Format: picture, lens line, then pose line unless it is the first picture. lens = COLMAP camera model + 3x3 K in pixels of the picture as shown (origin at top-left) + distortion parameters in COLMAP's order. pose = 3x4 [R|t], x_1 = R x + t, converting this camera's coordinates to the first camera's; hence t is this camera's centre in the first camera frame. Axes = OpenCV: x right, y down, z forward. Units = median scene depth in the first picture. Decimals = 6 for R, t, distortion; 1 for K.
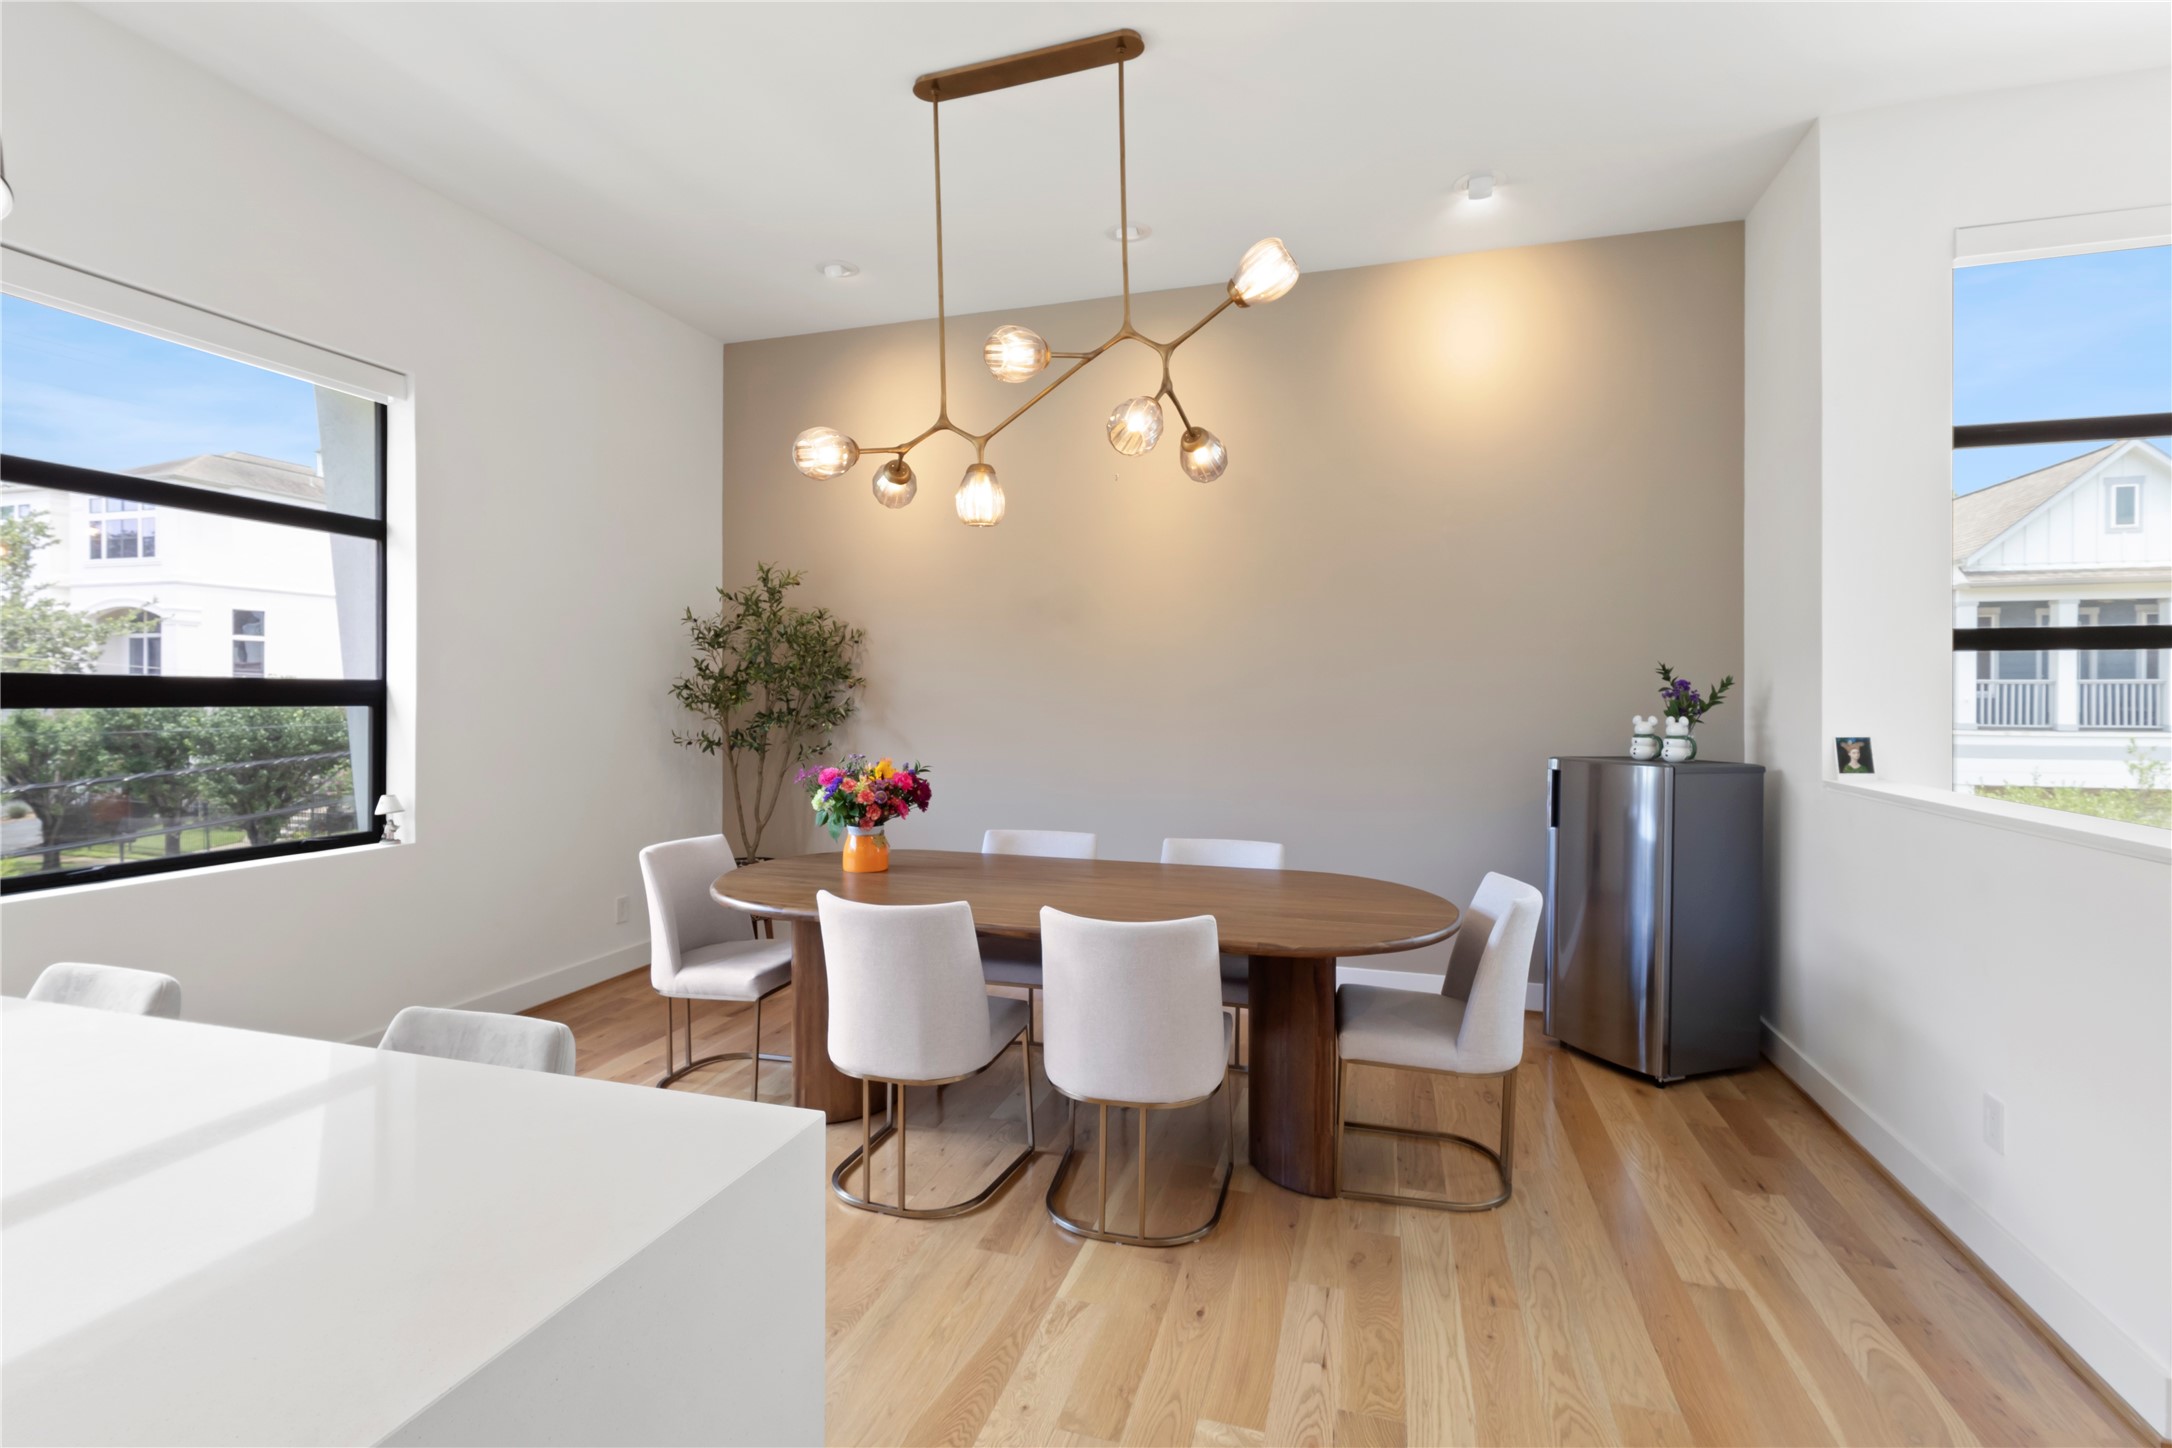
lens RADIAL K [[1016.2, 0, 1083.3], [0, 1016.2, 705.2], [0, 0, 1]] dist [0.005702, -0.001930]
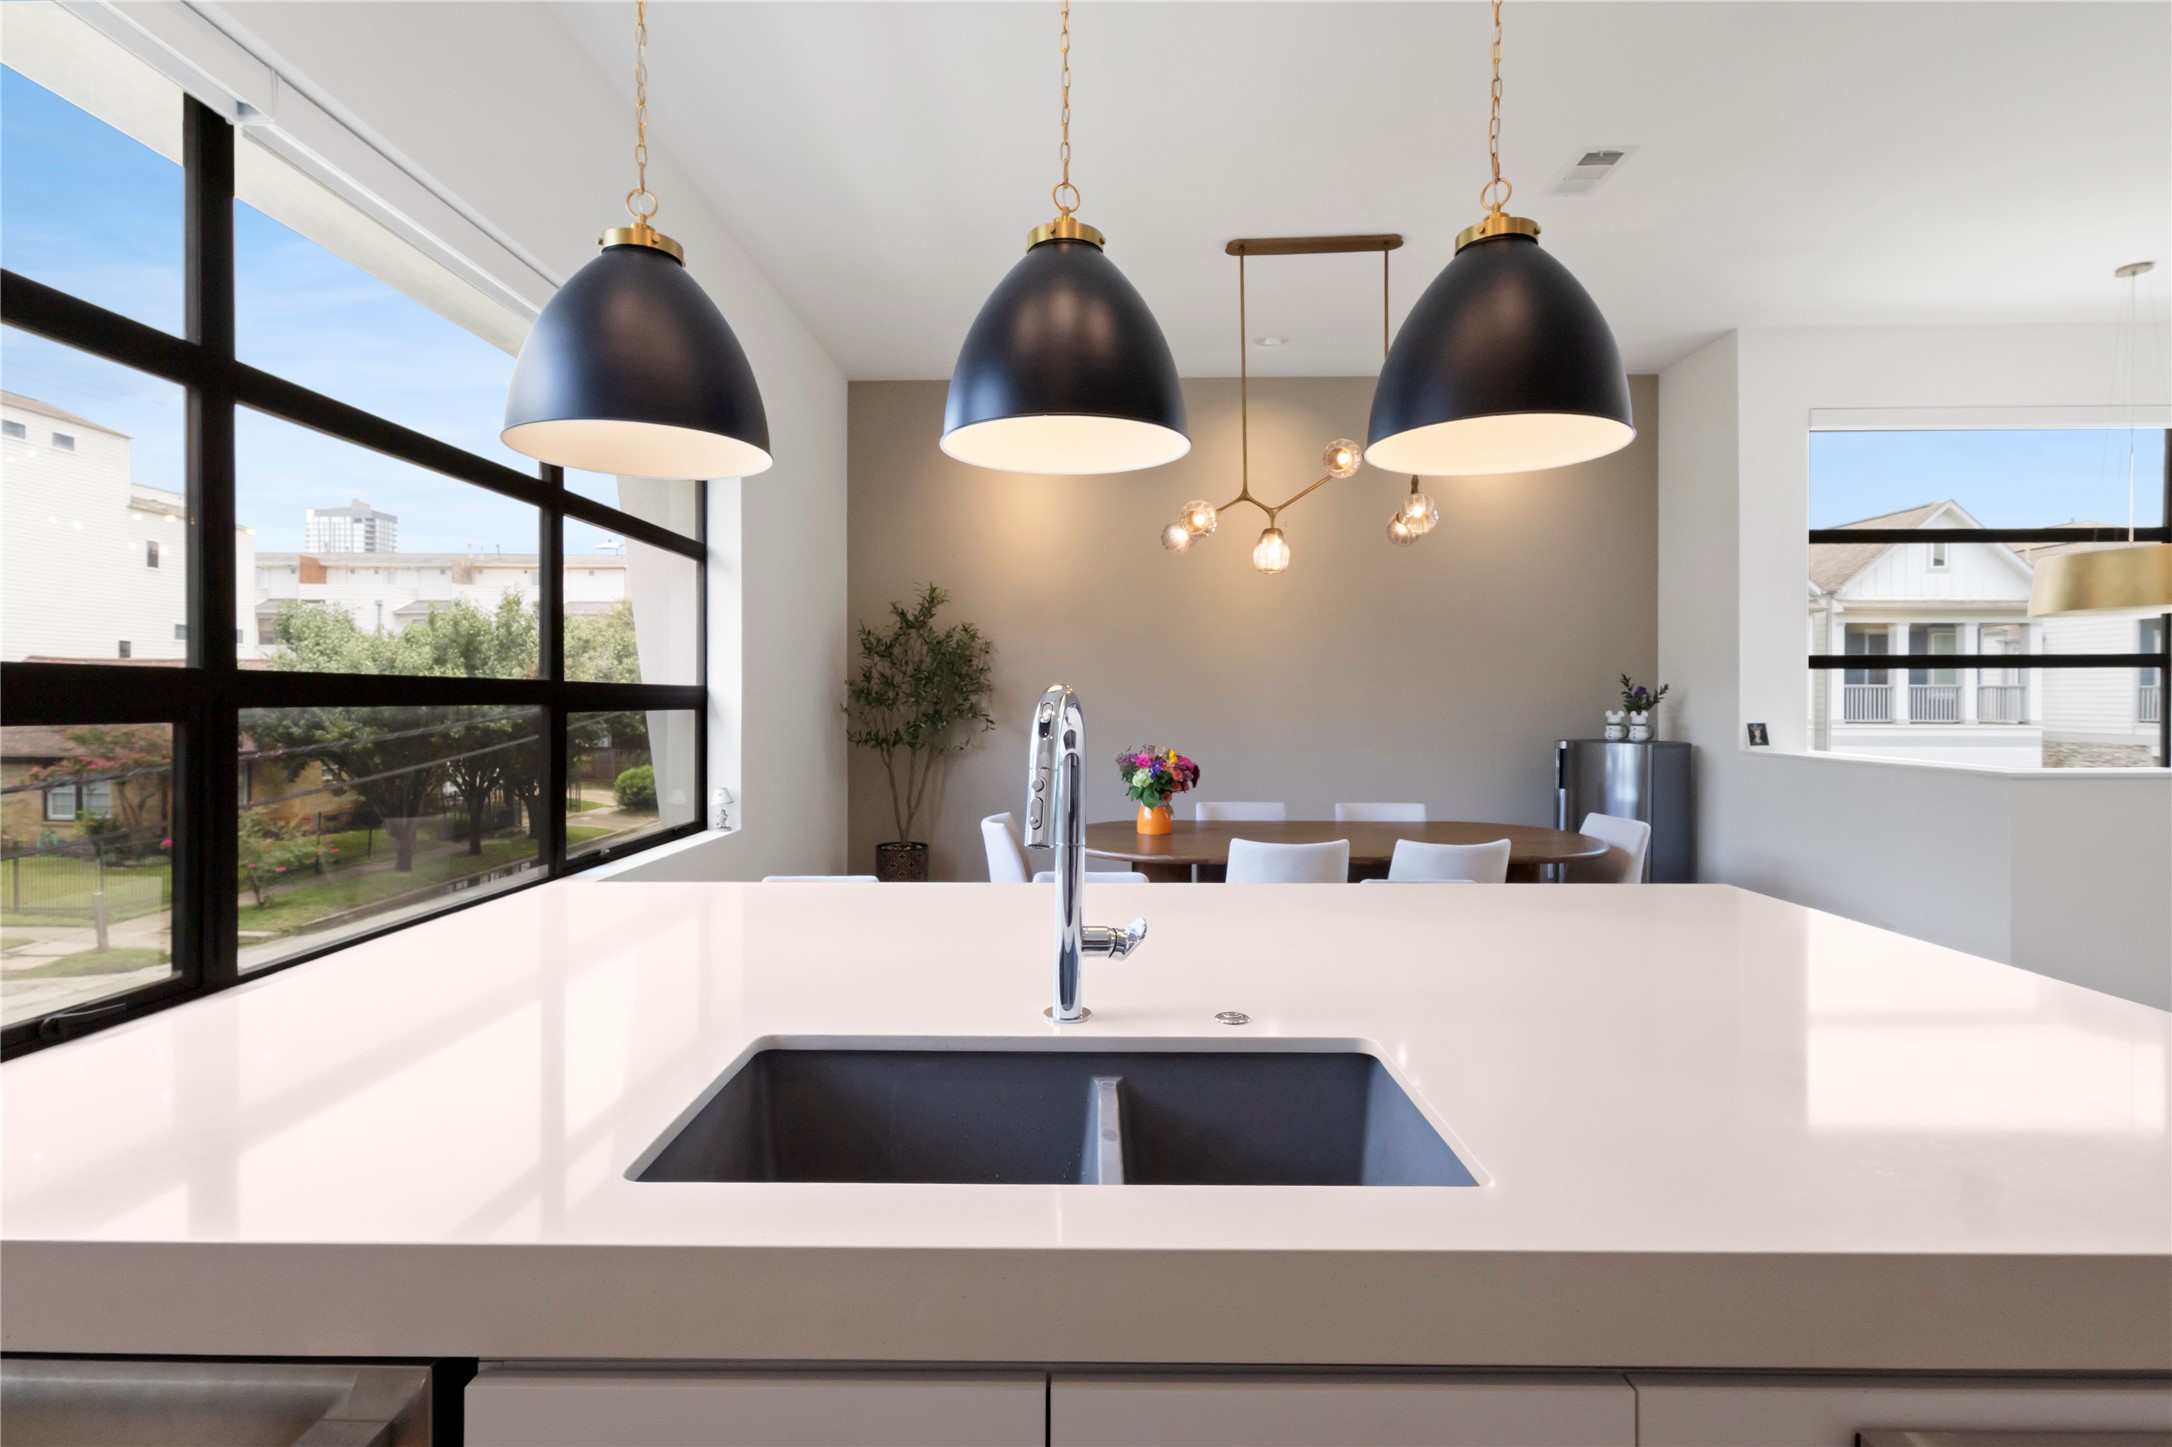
lens RADIAL K [[1016.2, 0, 1073.9], [0, 1016.2, 715.6], [0, 0, 1]] dist [0.005702, -0.001930]
pose [[0.960269, -0.007800, 0.278966, -0.673186], [0.005528, 0.999945, 0.008932, 0.000113], [-0.279020, -0.007035, 0.960260, -0.211947]]
